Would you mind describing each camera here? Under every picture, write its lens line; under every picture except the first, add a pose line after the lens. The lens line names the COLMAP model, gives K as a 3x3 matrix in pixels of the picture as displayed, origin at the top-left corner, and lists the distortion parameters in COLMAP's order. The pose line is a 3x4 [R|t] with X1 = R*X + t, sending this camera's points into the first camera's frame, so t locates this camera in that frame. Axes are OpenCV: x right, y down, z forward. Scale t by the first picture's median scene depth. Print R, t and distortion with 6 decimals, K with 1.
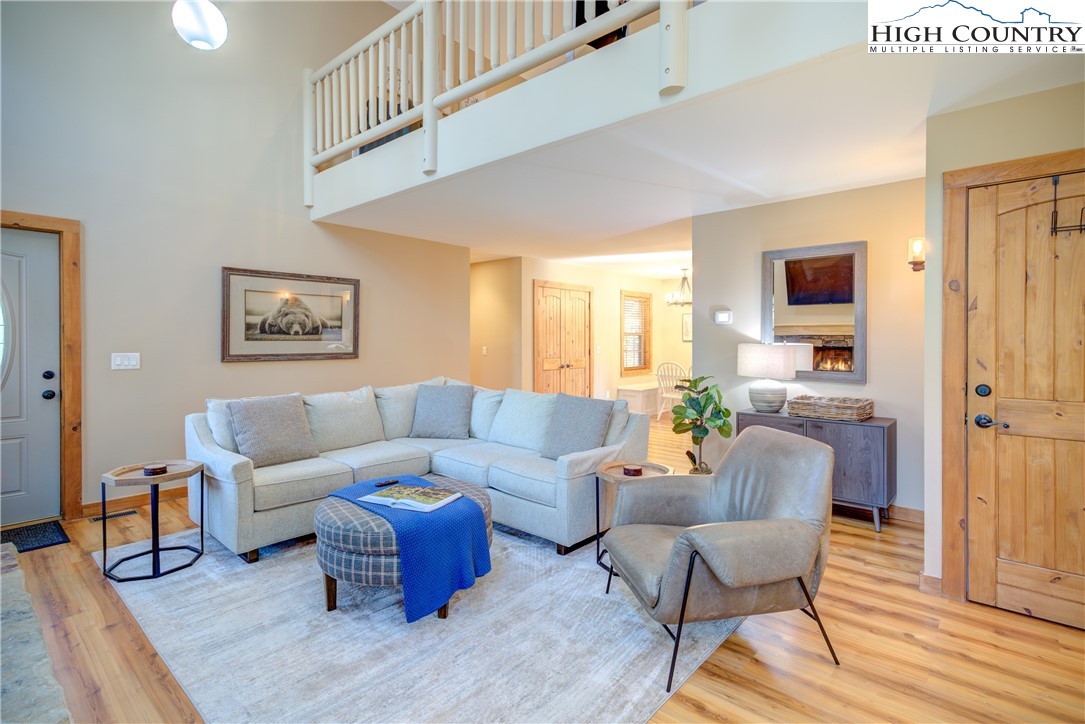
lens RADIAL K [[531.1, 0, 564.6], [0, 531.1, 339.7], [0, 0, 1]] dist [0.012048, 0.001209]
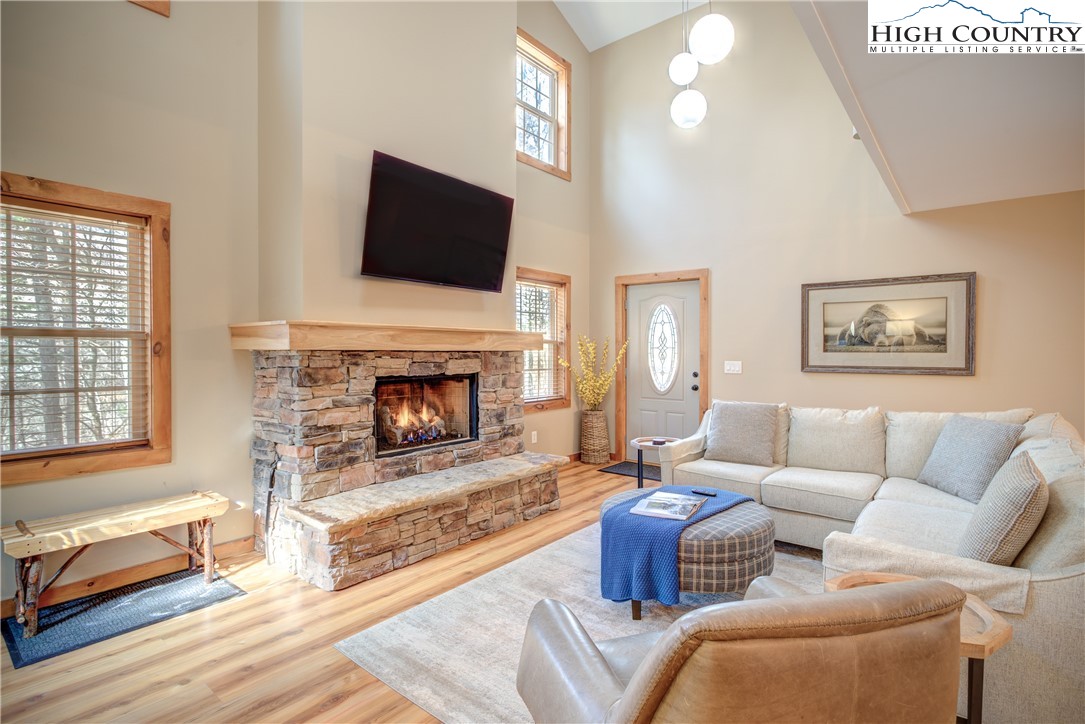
lens RADIAL K [[531.1, 0, 544.1], [0, 531.1, 361.2], [0, 0, 1]] dist [0.012048, 0.001209]
pose [[0.024238, 0.017974, -0.999545, 0.415977], [-0.002440, 0.999836, 0.017920, 0.002187], [0.999703, 0.002004, 0.024278, 0.426389]]
